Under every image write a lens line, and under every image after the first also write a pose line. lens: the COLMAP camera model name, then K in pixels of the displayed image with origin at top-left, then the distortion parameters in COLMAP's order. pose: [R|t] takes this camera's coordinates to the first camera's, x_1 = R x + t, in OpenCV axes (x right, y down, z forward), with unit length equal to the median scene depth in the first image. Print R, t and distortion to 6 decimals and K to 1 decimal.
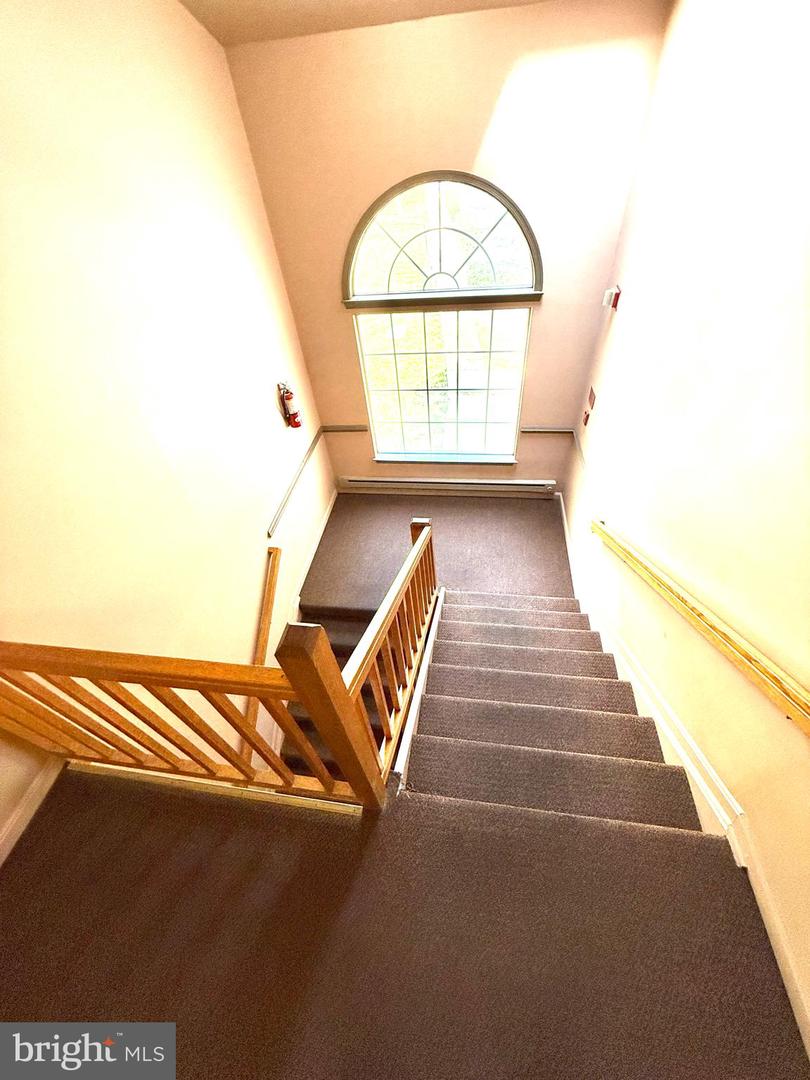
lens RADIAL K [[436.0, 0, 404.6], [0, 436.0, 538.7], [0, 0, 1]] dist [0.003245, -0.000198]
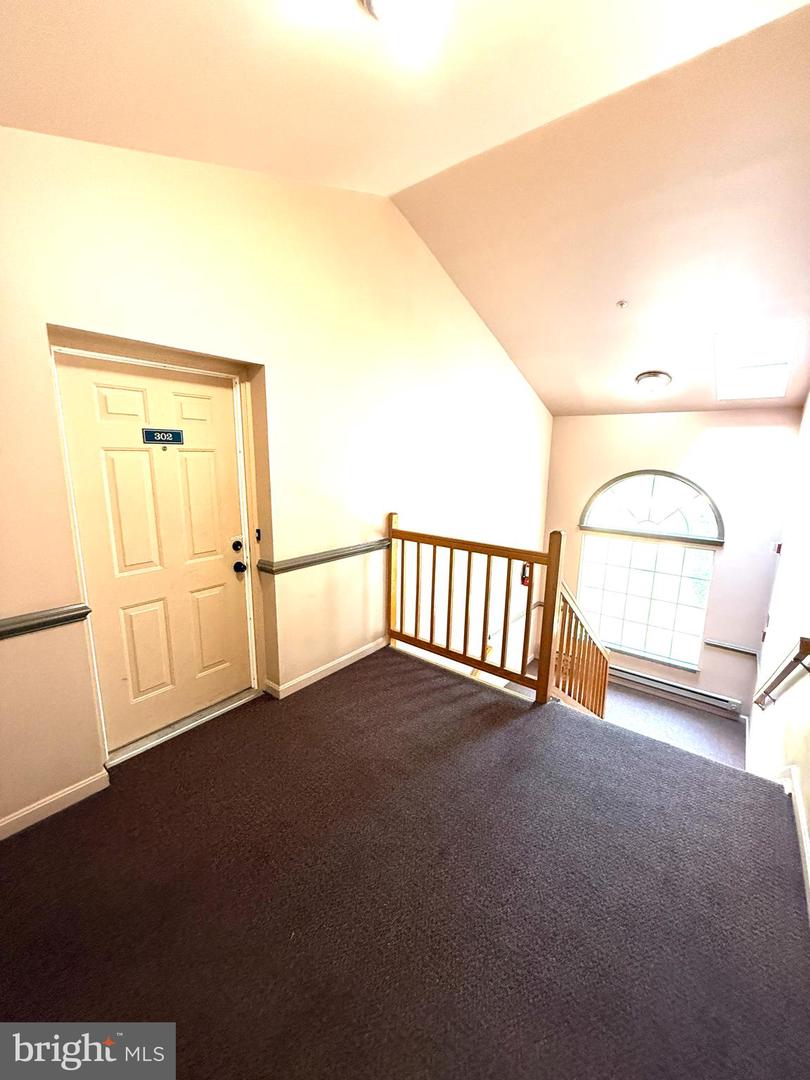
lens RADIAL K [[436.0, 0, 407.1], [0, 436.0, 540.7], [0, 0, 1]] dist [0.003245, -0.000198]
pose [[0.865185, 0.190079, -0.464030, 0.071943], [-0.415280, 0.790267, -0.450578, 0.515057], [0.281063, 0.582536, 0.762664, -0.402078]]
